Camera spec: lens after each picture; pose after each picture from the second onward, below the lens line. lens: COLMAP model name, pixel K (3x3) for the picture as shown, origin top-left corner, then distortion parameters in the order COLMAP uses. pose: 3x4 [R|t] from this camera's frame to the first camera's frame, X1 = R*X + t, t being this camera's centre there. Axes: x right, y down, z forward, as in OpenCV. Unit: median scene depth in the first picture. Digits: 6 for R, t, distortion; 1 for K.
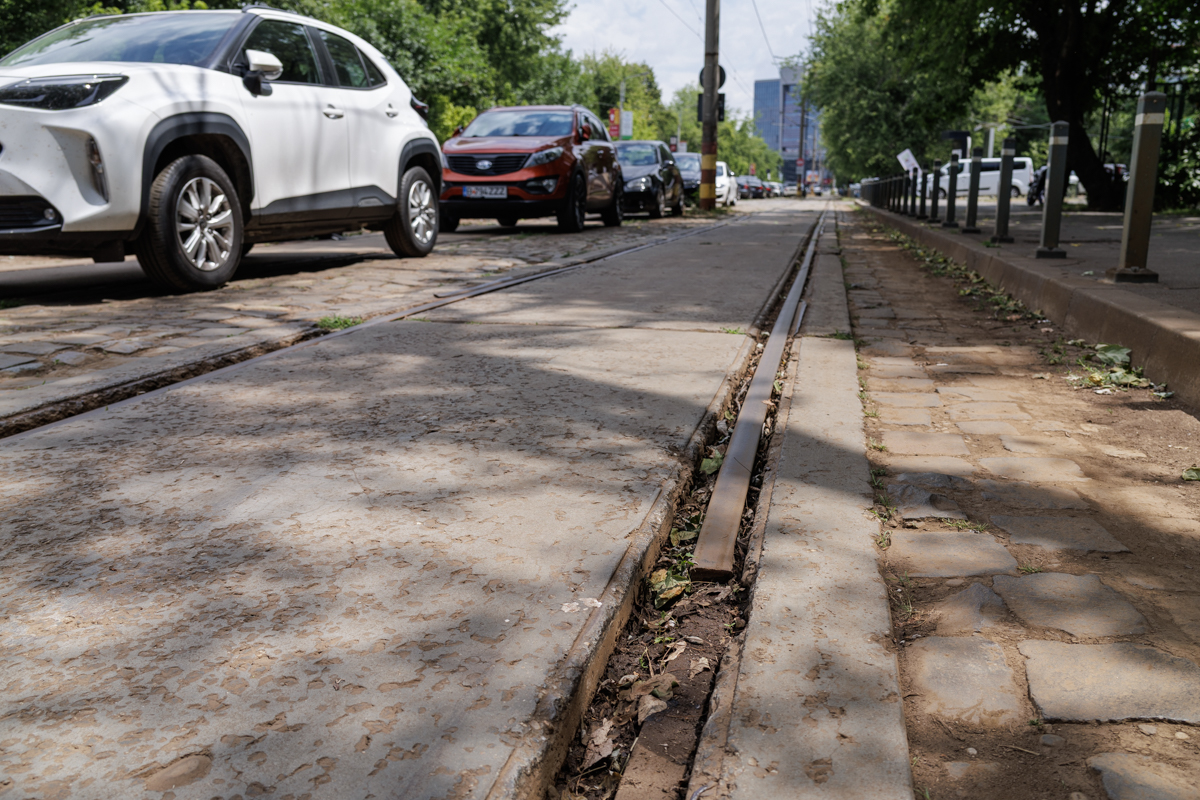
lens RADIAL K [[929.0, 0, 600.0], [0, 929.0, 400.0], [0, 0, 1]] dist [0.047360, -0.165904]
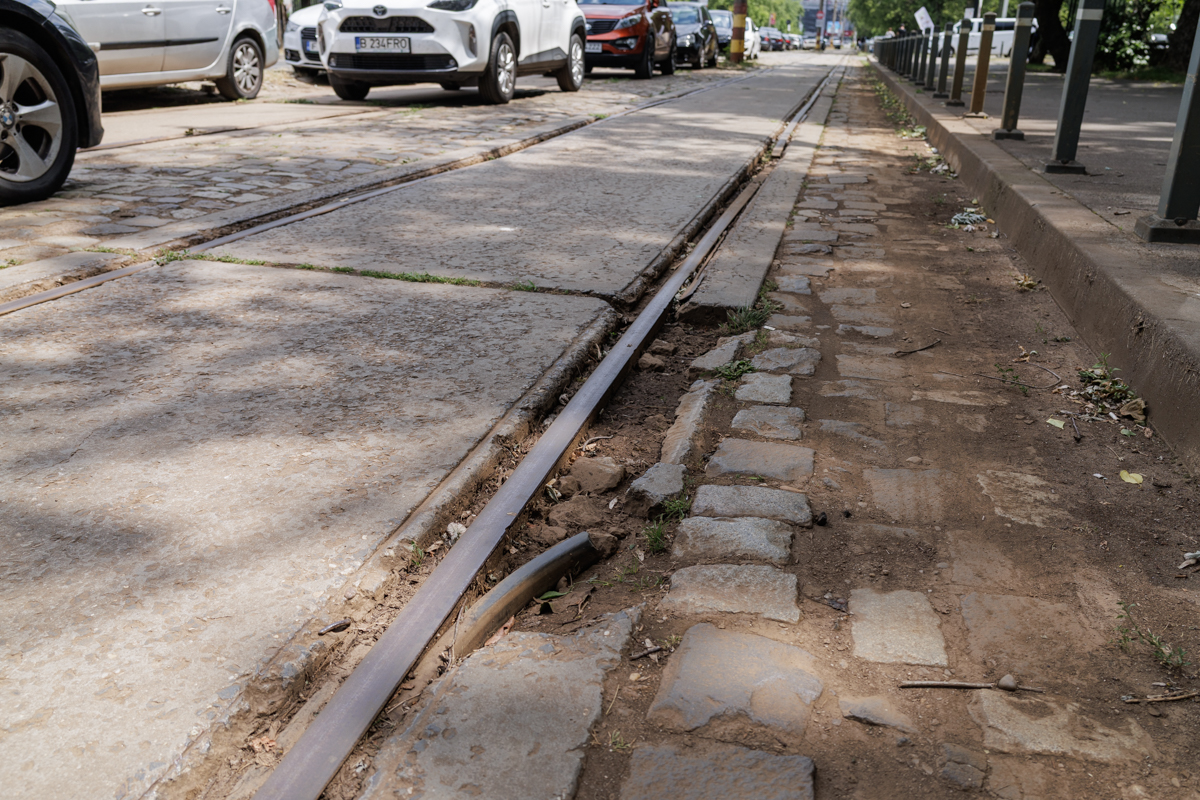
lens RADIAL K [[913.1, 0, 600.0], [0, 913.1, 400.0], [0, 0, 1]] dist [-0.041020, 0.001367]
pose [[0.999707, 0.022861, -0.007892, -0.046464], [-0.021322, 0.987123, 0.158538, 0.047167], [0.011415, -0.158324, 0.987321, -0.244993]]
